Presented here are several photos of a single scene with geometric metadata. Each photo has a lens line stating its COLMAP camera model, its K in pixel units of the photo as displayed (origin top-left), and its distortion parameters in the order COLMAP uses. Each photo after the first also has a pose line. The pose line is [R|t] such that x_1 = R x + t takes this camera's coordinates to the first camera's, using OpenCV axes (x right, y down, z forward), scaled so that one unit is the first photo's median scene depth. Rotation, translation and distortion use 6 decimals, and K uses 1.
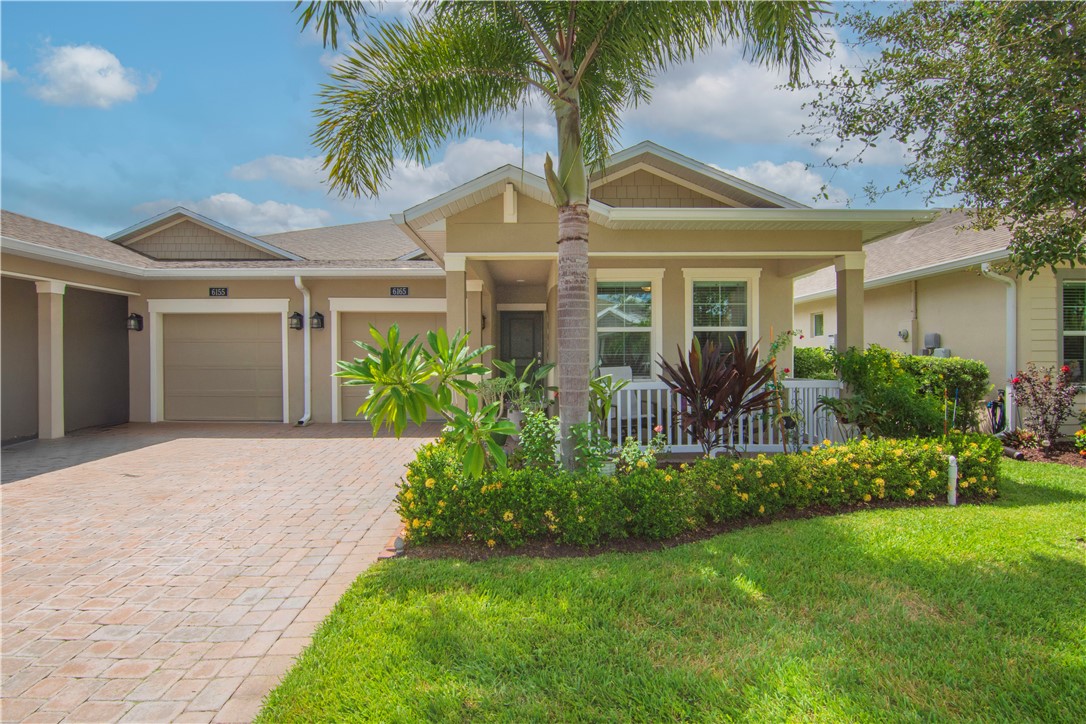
lens RADIAL K [[545.1, 0, 543.0], [0, 545.1, 362.0], [0, 0, 1]] dist [-0.000338, -0.000198]
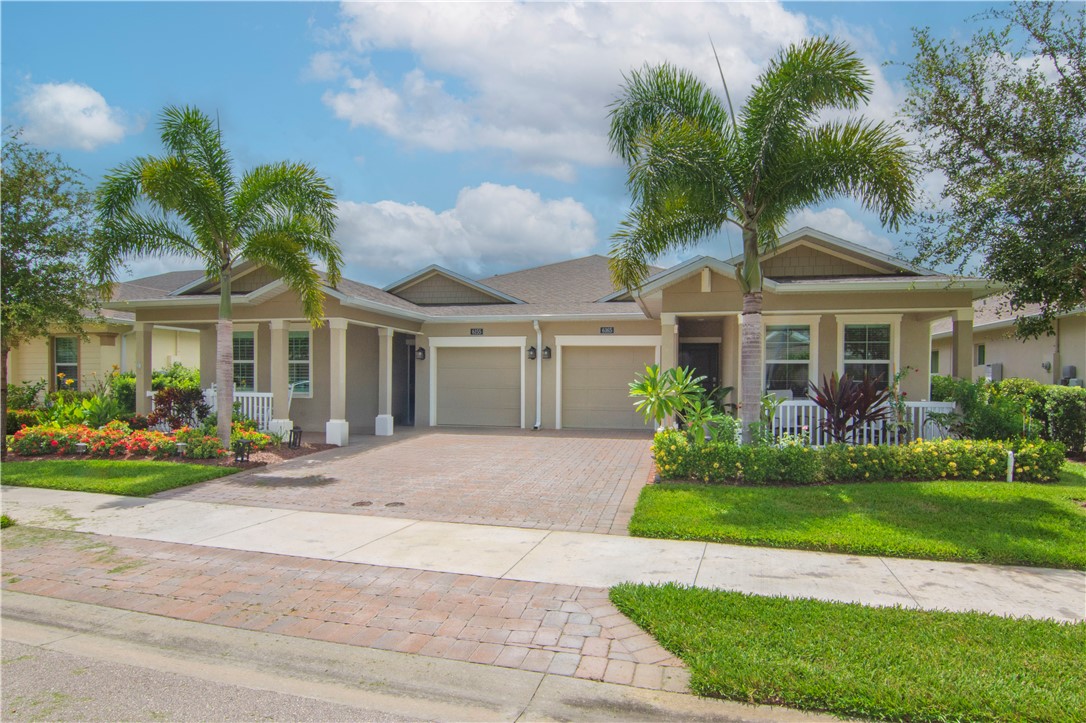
lens RADIAL K [[649.4, 0, 542.4], [0, 649.4, 393.8], [0, 0, 1]] dist [-0.002198, -0.002016]
pose [[0.973589, 0.016507, -0.227711, -0.096061], [-0.013389, 0.999794, 0.015231, 0.002463], [0.227915, -0.011780, 0.973610, -0.920892]]
